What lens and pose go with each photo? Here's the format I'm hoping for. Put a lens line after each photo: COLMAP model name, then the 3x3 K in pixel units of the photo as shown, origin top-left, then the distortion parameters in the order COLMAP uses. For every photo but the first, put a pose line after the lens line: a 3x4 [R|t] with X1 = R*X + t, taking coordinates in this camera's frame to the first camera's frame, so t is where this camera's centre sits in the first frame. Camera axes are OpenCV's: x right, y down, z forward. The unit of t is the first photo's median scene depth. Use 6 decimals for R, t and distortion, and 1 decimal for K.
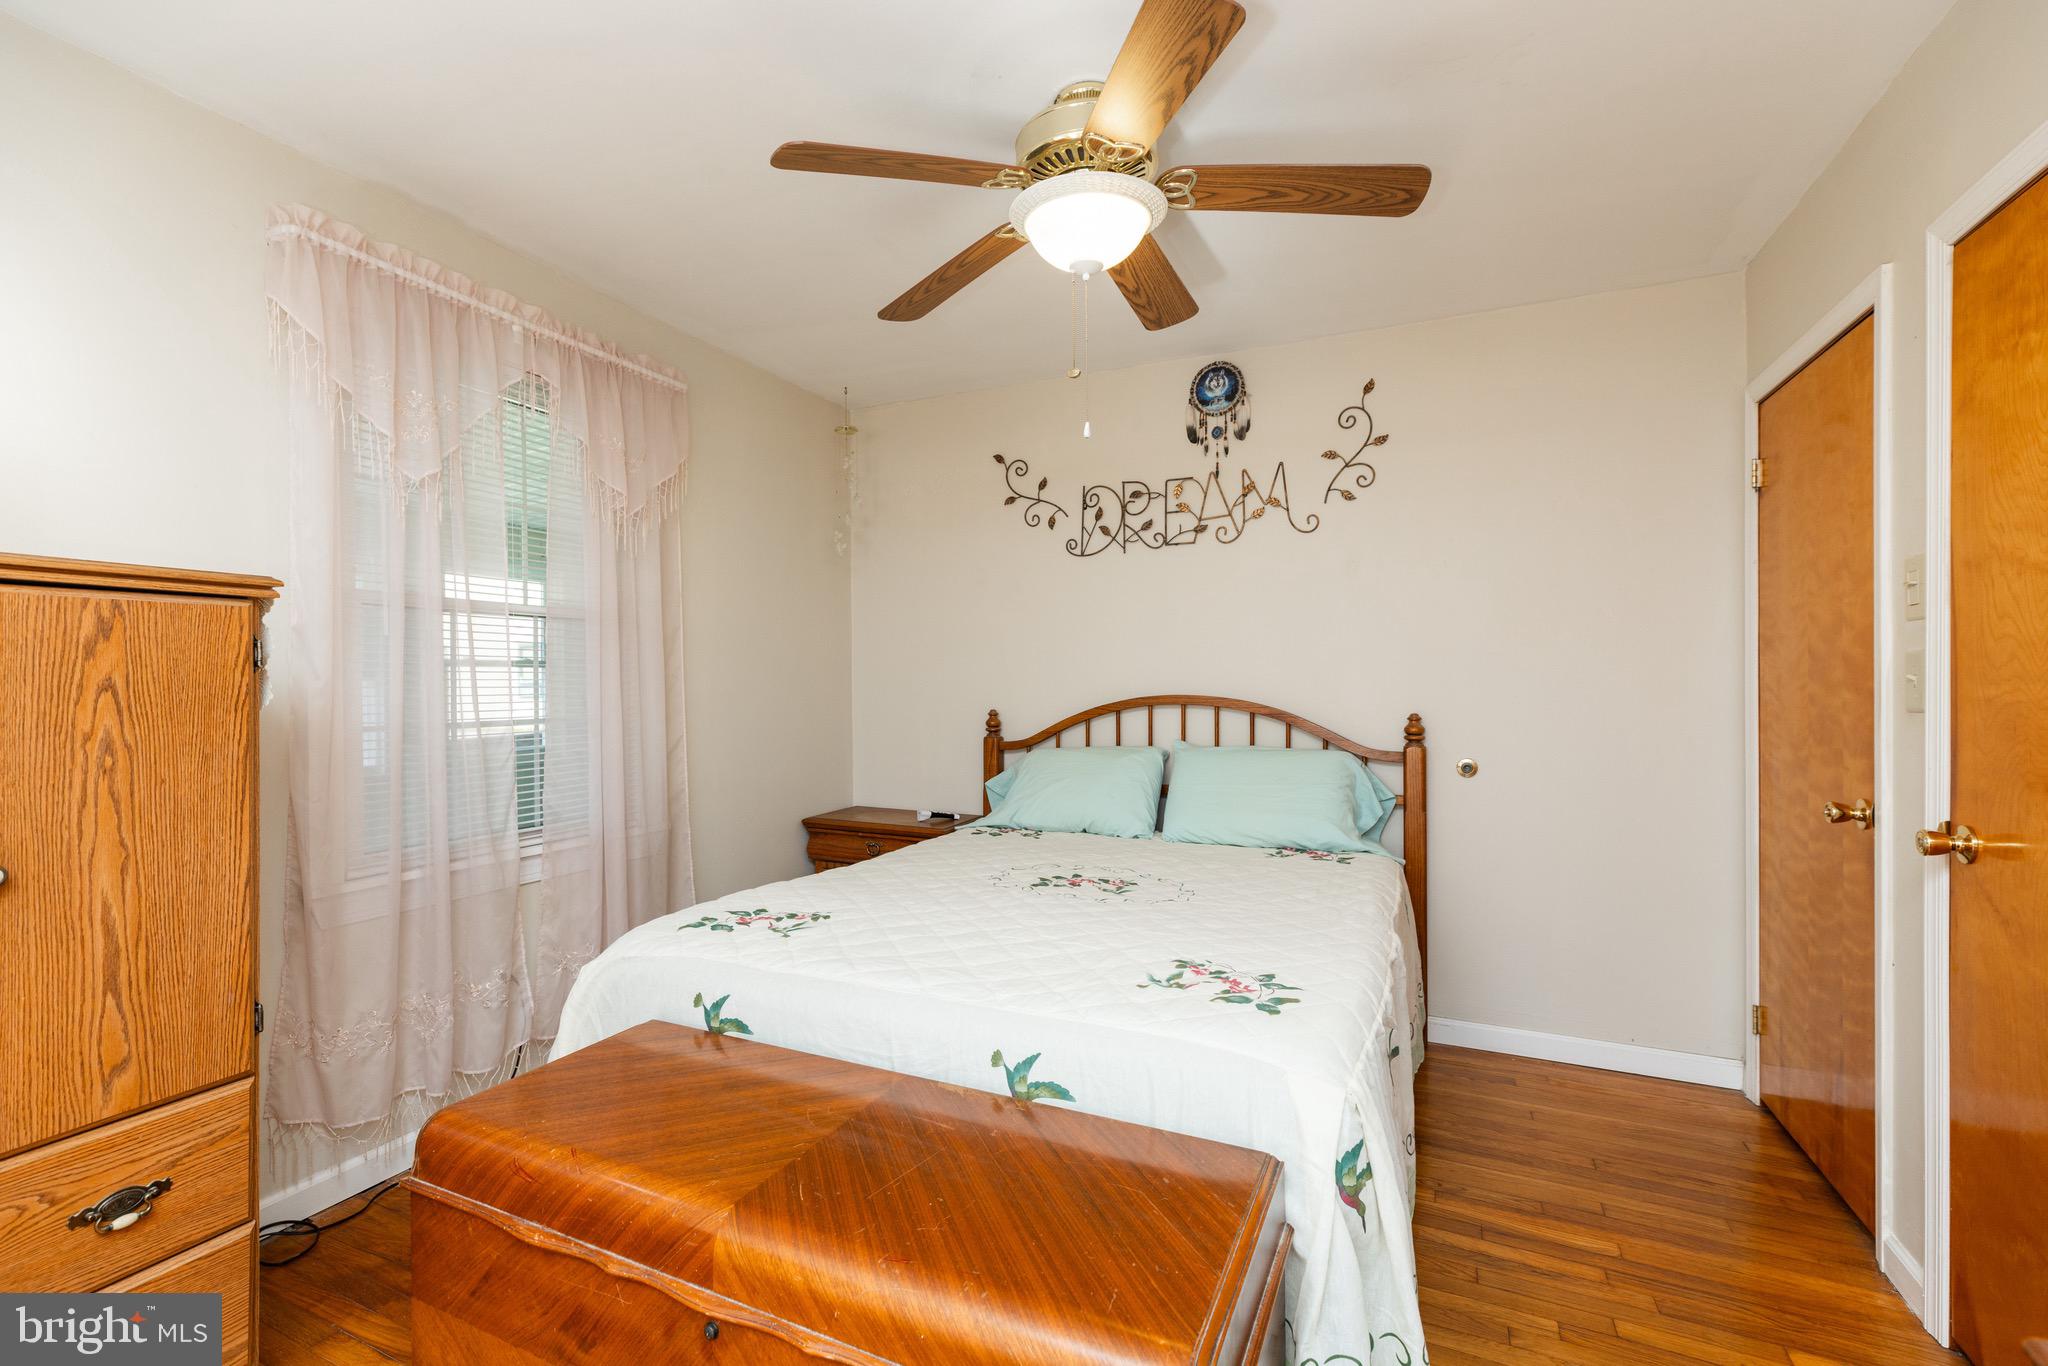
lens RADIAL K [[873.0, 0, 1013.5], [0, 873.0, 685.1], [0, 0, 1]] dist [0.002030, 0.000466]
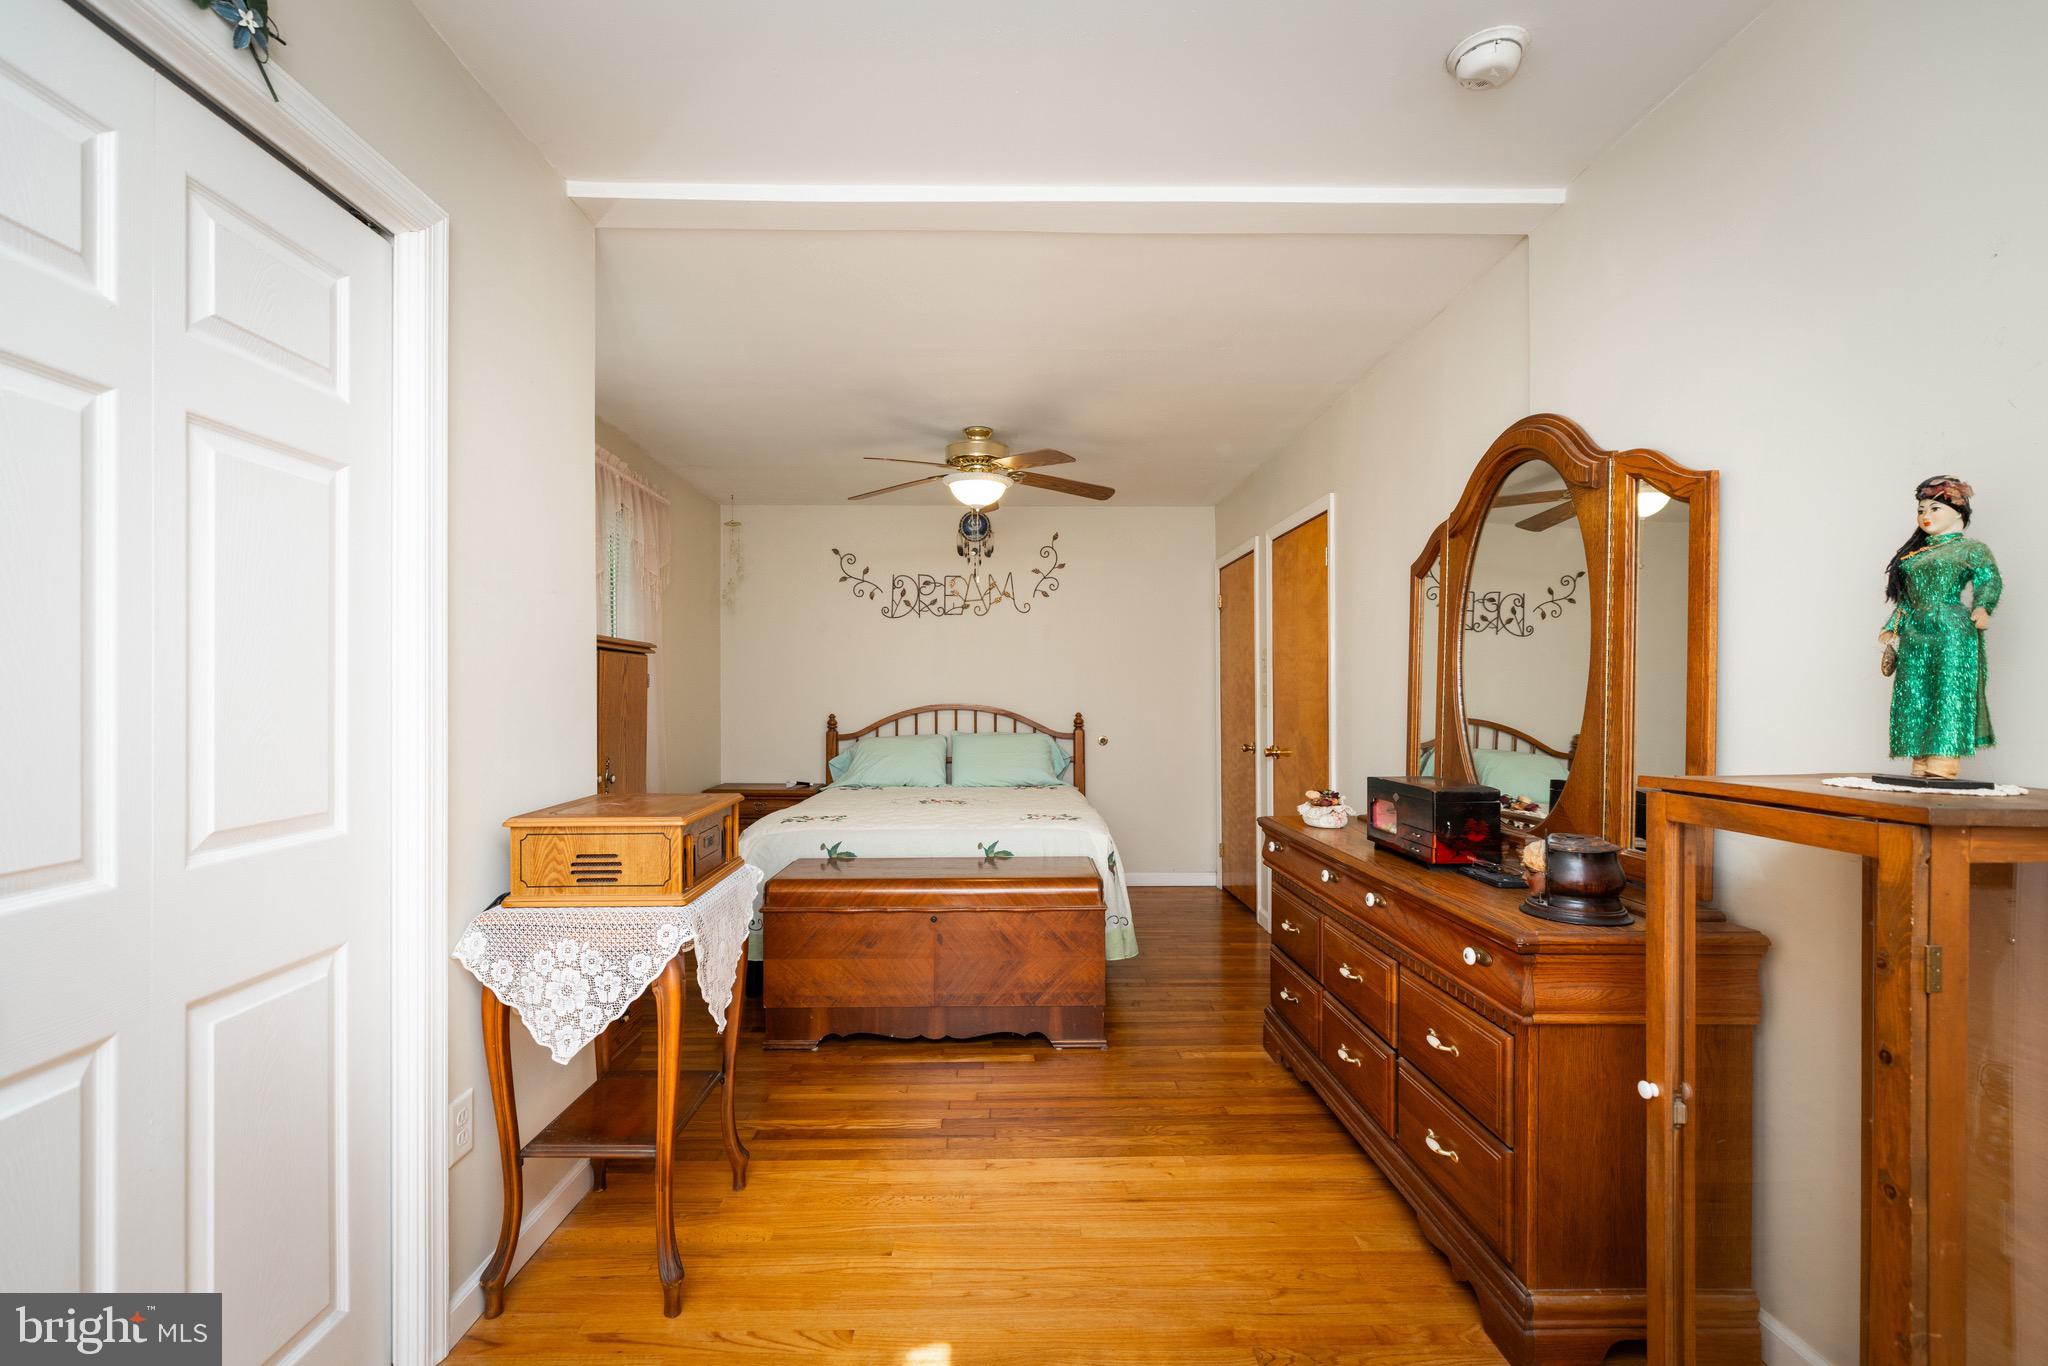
lens RADIAL K [[873.0, 0, 1021.9], [0, 873.0, 692.6], [0, 0, 1]] dist [0.002030, 0.000466]
pose [[0.887914, 0.001245, 0.460007, -0.478335], [0.003282, 0.999954, -0.009041, 0.005719], [-0.459997, 0.009537, 0.887869, -0.572985]]
